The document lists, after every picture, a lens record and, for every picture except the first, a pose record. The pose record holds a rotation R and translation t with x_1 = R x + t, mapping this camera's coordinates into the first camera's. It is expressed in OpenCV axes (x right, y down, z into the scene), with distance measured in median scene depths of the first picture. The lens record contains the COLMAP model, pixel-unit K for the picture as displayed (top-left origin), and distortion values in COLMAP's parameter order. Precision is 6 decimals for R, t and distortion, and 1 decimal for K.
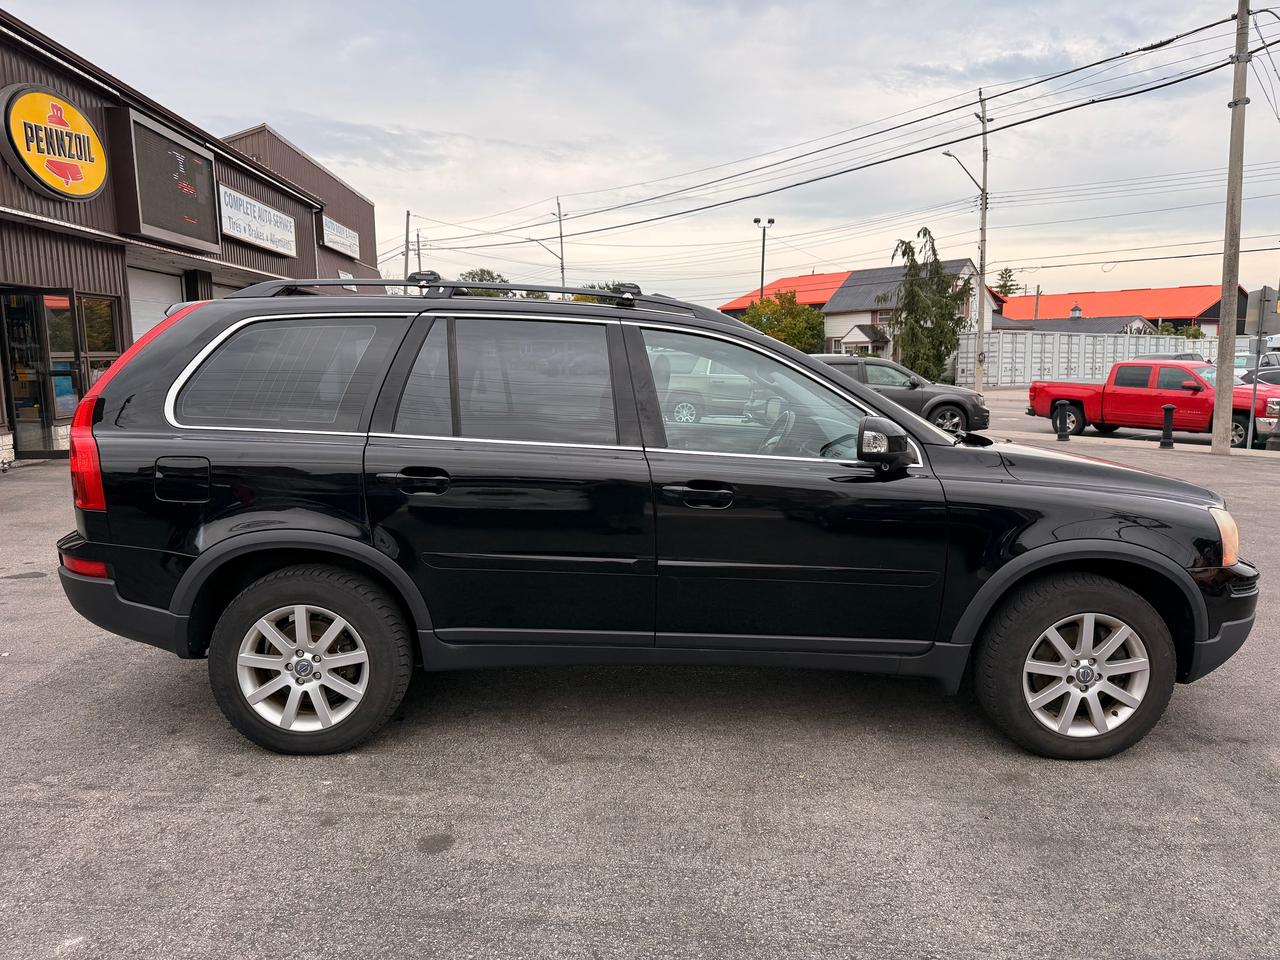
lens RADIAL K [[898.8, 0, 629.5], [0, 898.8, 488.2], [0, 0, 1]] dist [0.032705, -0.045153]
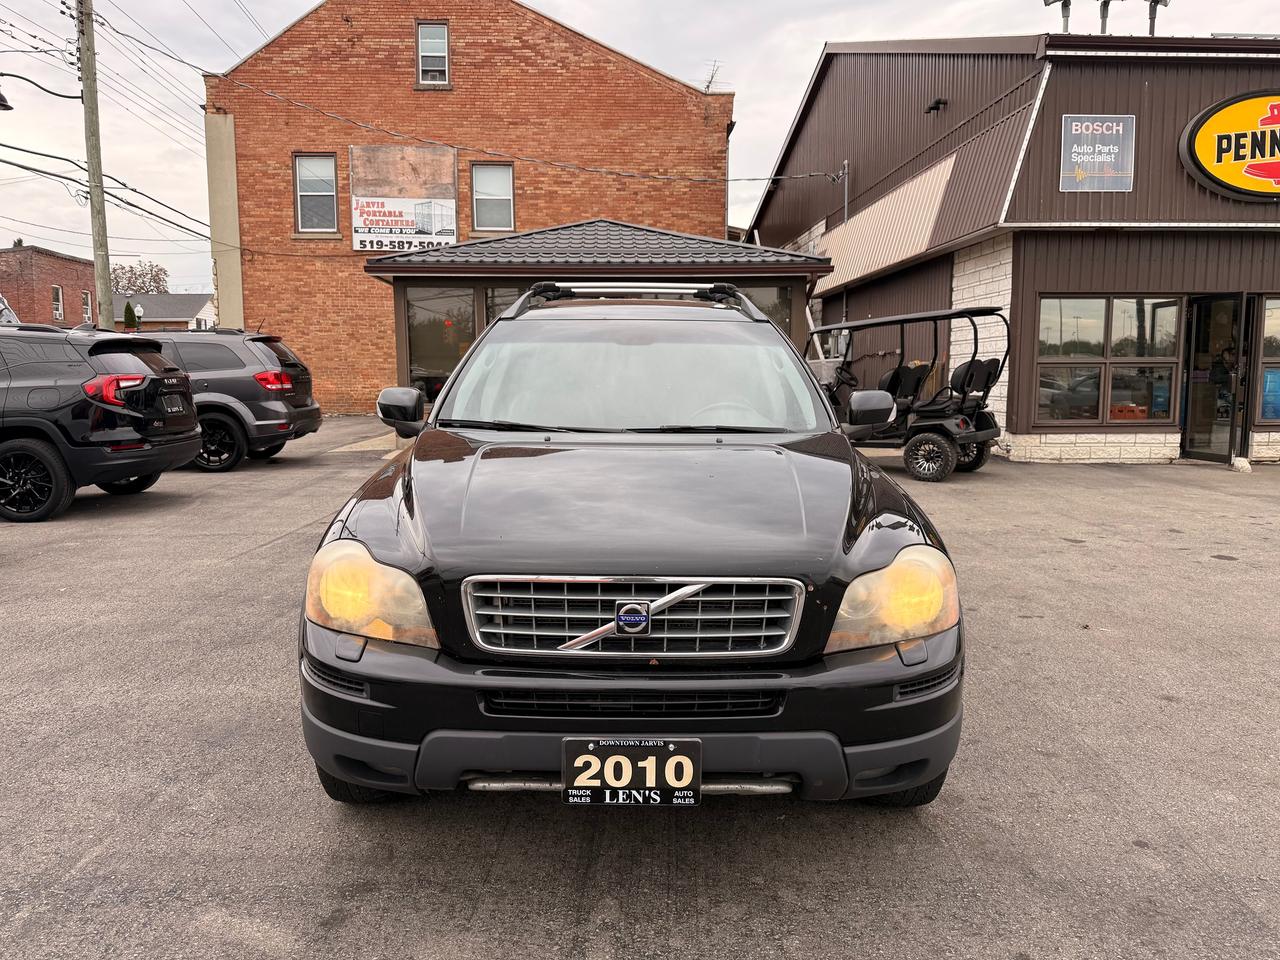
lens RADIAL K [[898.8, 0, 633.7], [0, 898.8, 477.6], [0, 0, 1]] dist [0.032705, -0.045153]
pose [[-0.013672, 0.114593, -0.993318, 0.261922], [-0.142749, 0.983012, 0.115369, -0.026255], [0.989664, 0.143373, 0.002918, 0.242185]]
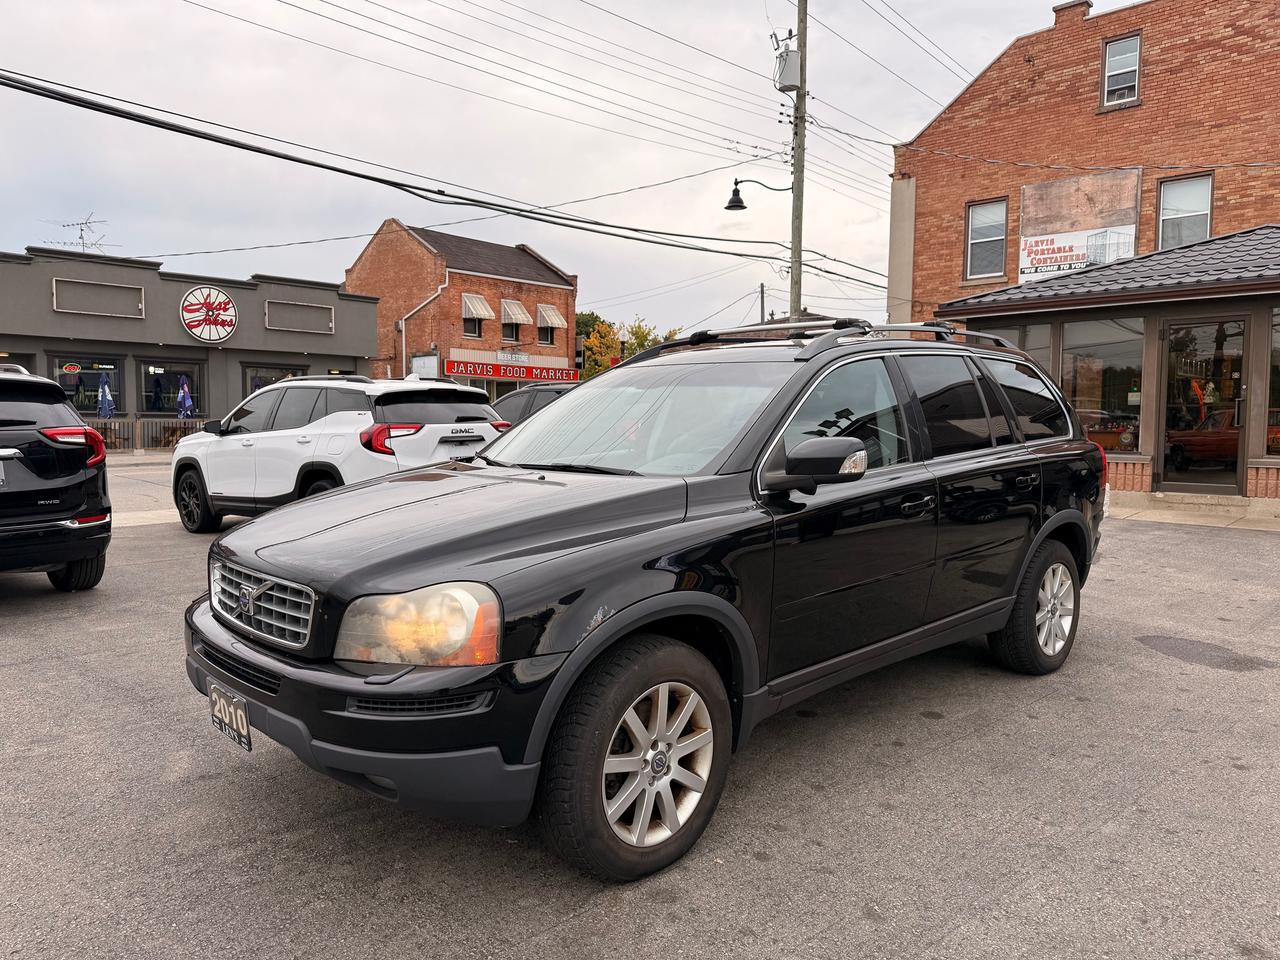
lens RADIAL K [[898.8, 0, 643.0], [0, 898.8, 482.4], [0, 0, 1]] dist [0.032705, -0.045153]
pose [[-0.731077, 0.047198, -0.680661, 0.201617], [-0.101079, 0.979104, 0.176459, -0.049036], [0.674767, 0.197805, -0.711029, 0.399849]]
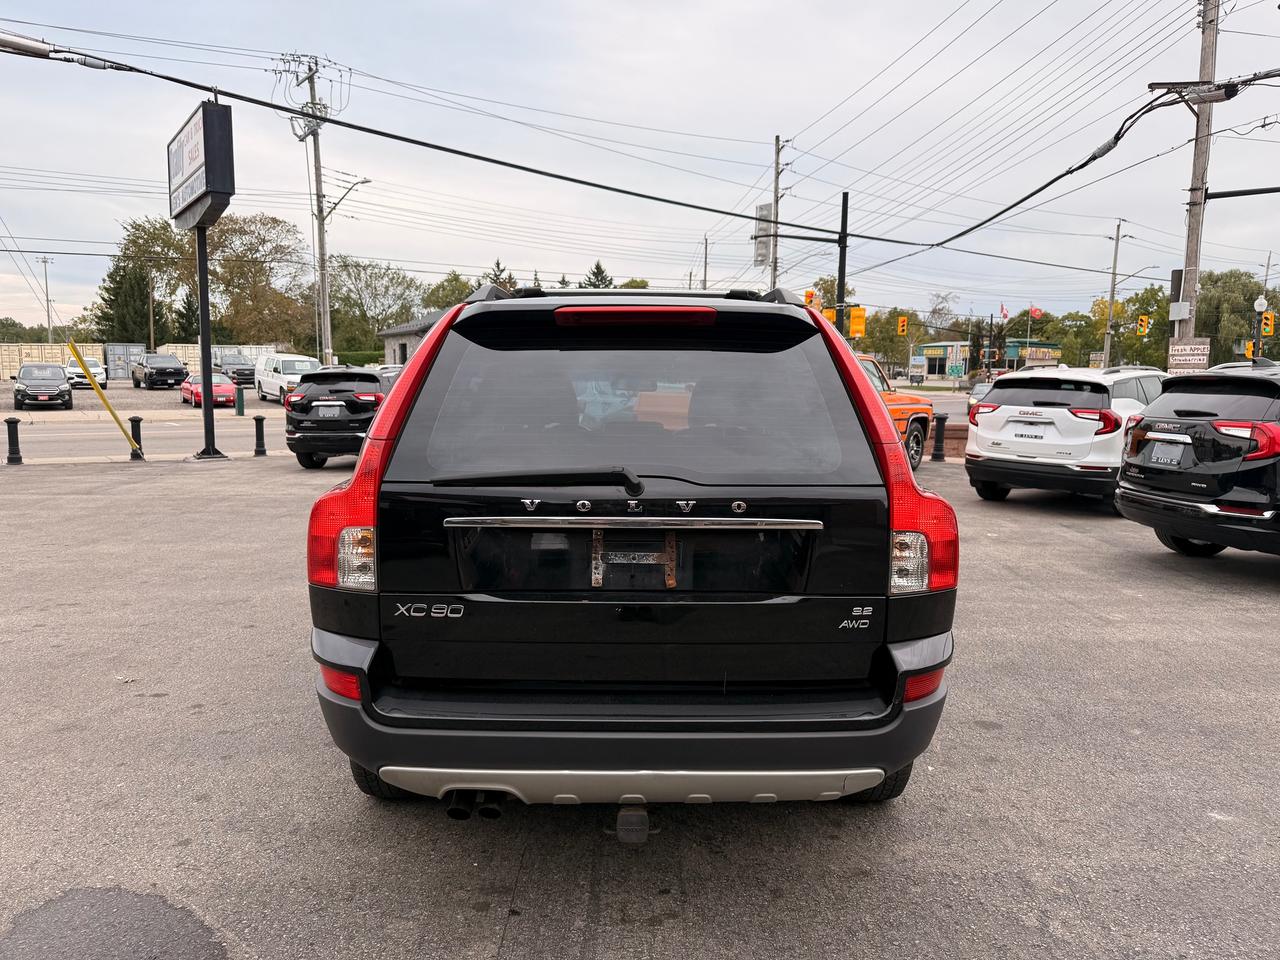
lens RADIAL K [[898.8, 0, 642.5], [0, 898.8, 488.6], [0, 0, 1]] dist [0.032705, -0.045153]
pose [[0.007200, -0.121529, 0.992562, -0.252738], [0.125433, 0.984857, 0.119676, -0.033637], [-0.992076, 0.123638, 0.022335, 0.233415]]
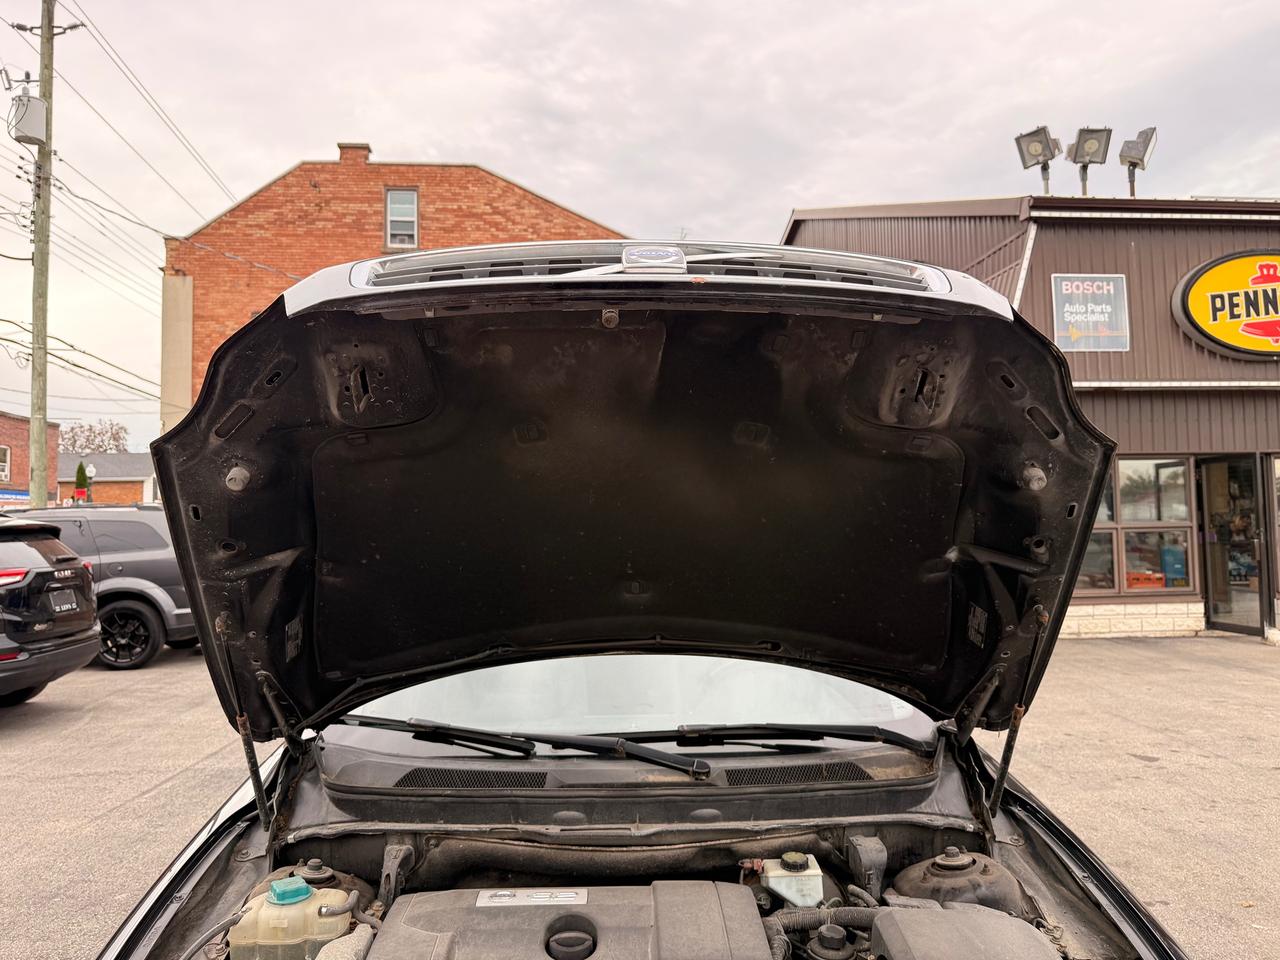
lens RADIAL K [[898.8, 0, 646.3], [0, 898.8, 477.4], [0, 0, 1]] dist [0.032705, -0.045153]
pose [[0.032894, -0.049841, -0.998215, 0.192574], [-0.129715, 0.990096, -0.053710, -0.042128], [0.991006, 0.131251, 0.026103, 0.235013]]
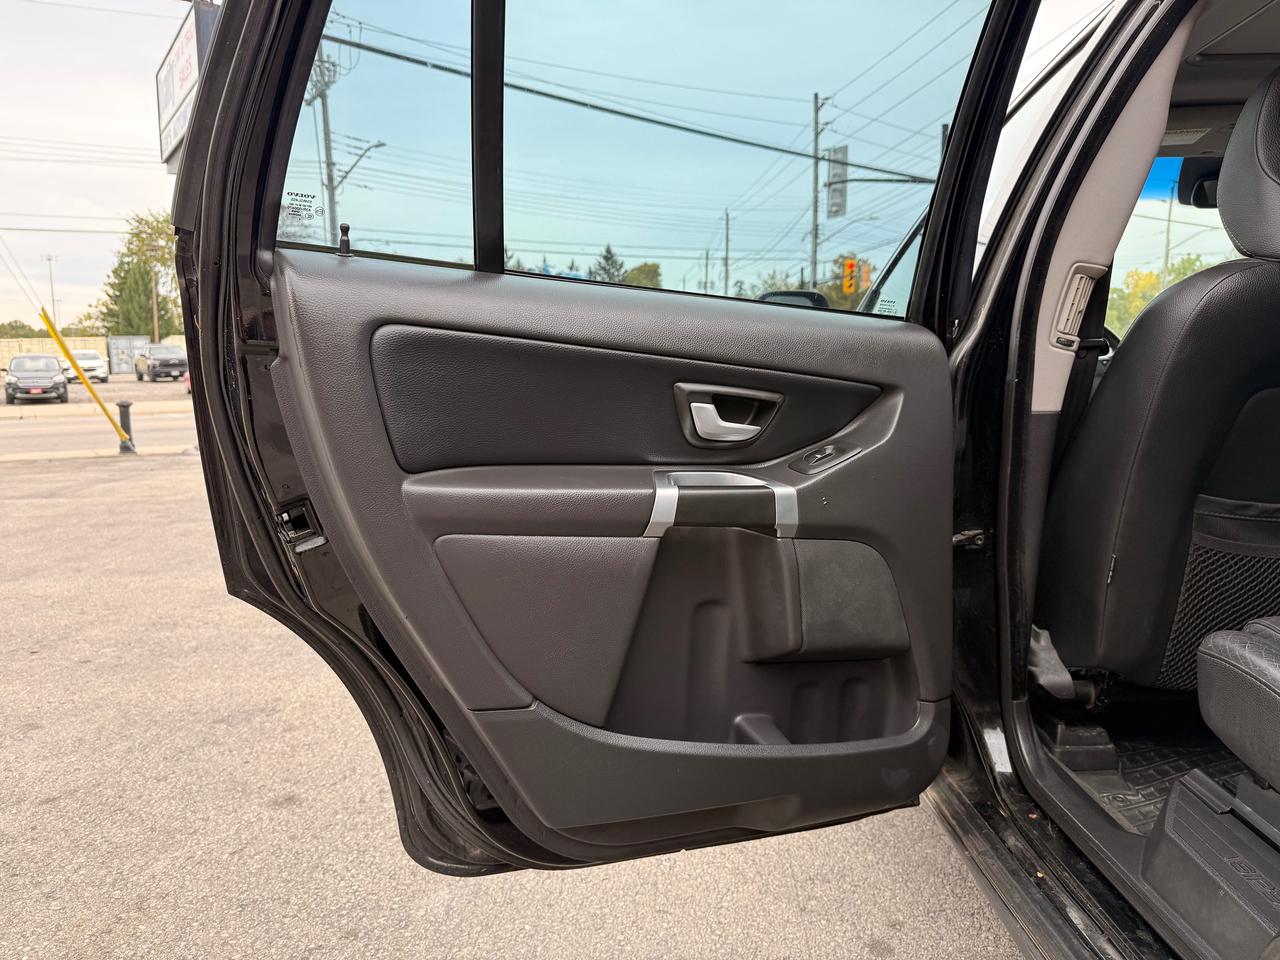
lens RADIAL K [[898.8, 0, 627.4], [0, 898.8, 484.5], [0, 0, 1]] dist [0.032705, -0.045153]
pose [[0.028226, -0.129451, 0.991184, -0.079124], [0.148221, 0.981160, 0.123921, -0.022587], [-0.988551, 0.143416, 0.046881, 0.315735]]
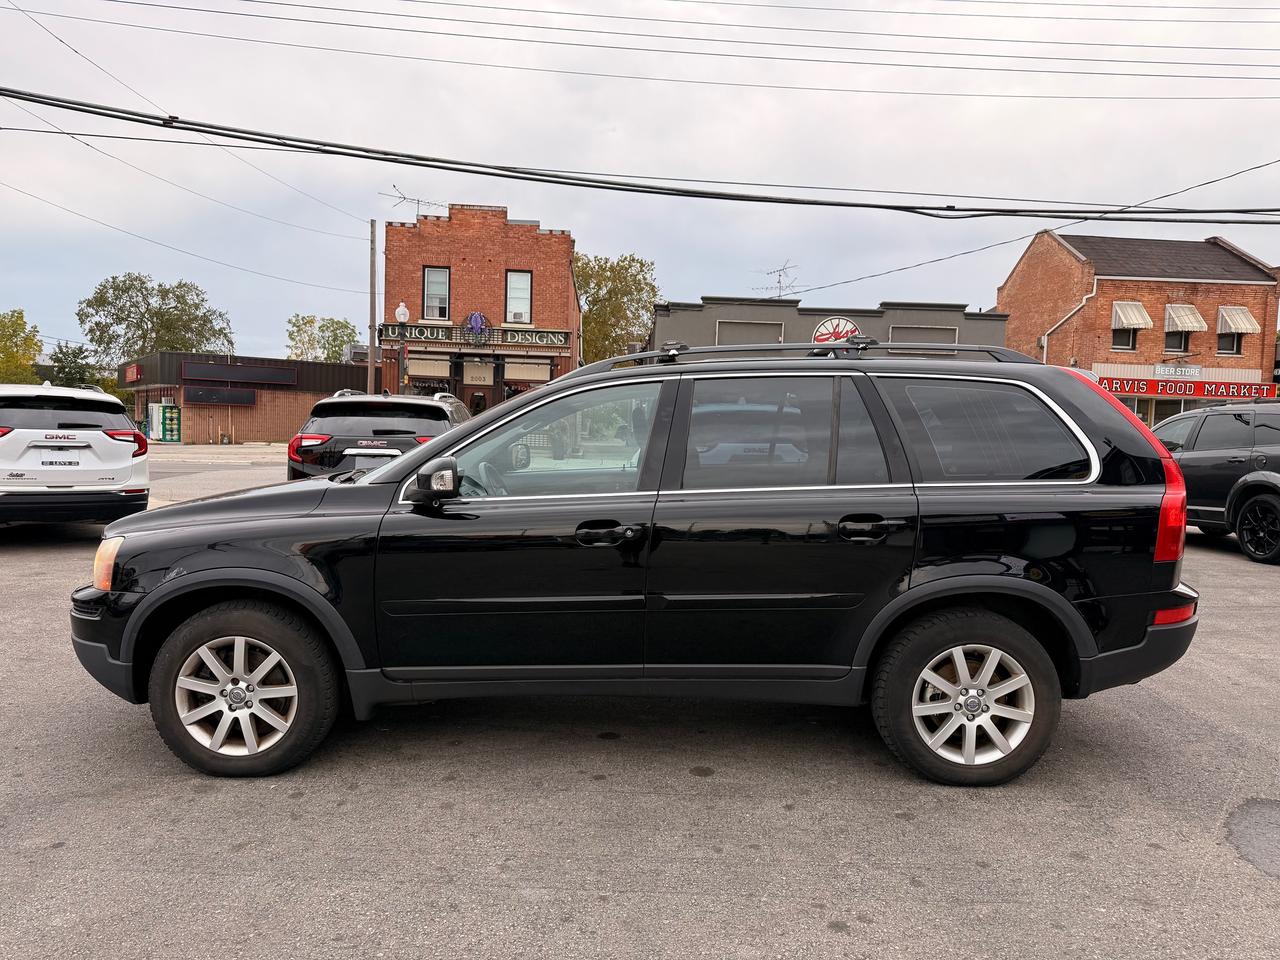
lens RADIAL K [[898.8, 0, 635.5], [0, 898.8, 487.0], [0, 0, 1]] dist [0.032705, -0.045153]
pose [[-0.999537, -0.024112, 0.018577, 0.002896], [-0.019693, 0.977647, 0.209331, -0.065900], [-0.023209, 0.208868, -0.977668, 0.489953]]
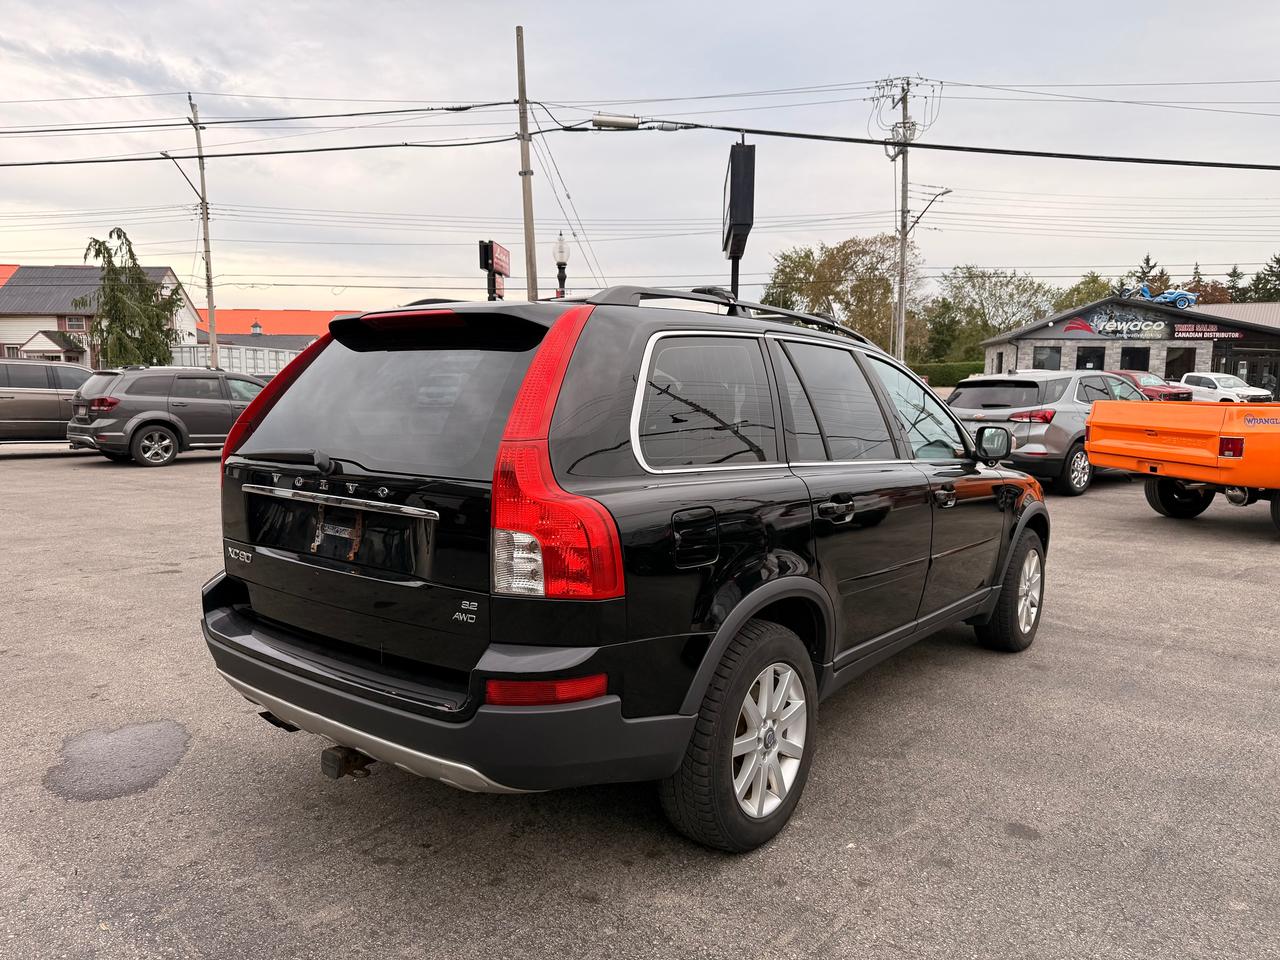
lens RADIAL K [[898.8, 0, 644.4], [0, 898.8, 484.9], [0, 0, 1]] dist [0.032705, -0.045153]
pose [[0.628071, -0.081453, 0.773881, -0.208329], [0.096438, 0.994987, 0.026458, -0.014773], [-0.772157, 0.058014, 0.632778, 0.102462]]
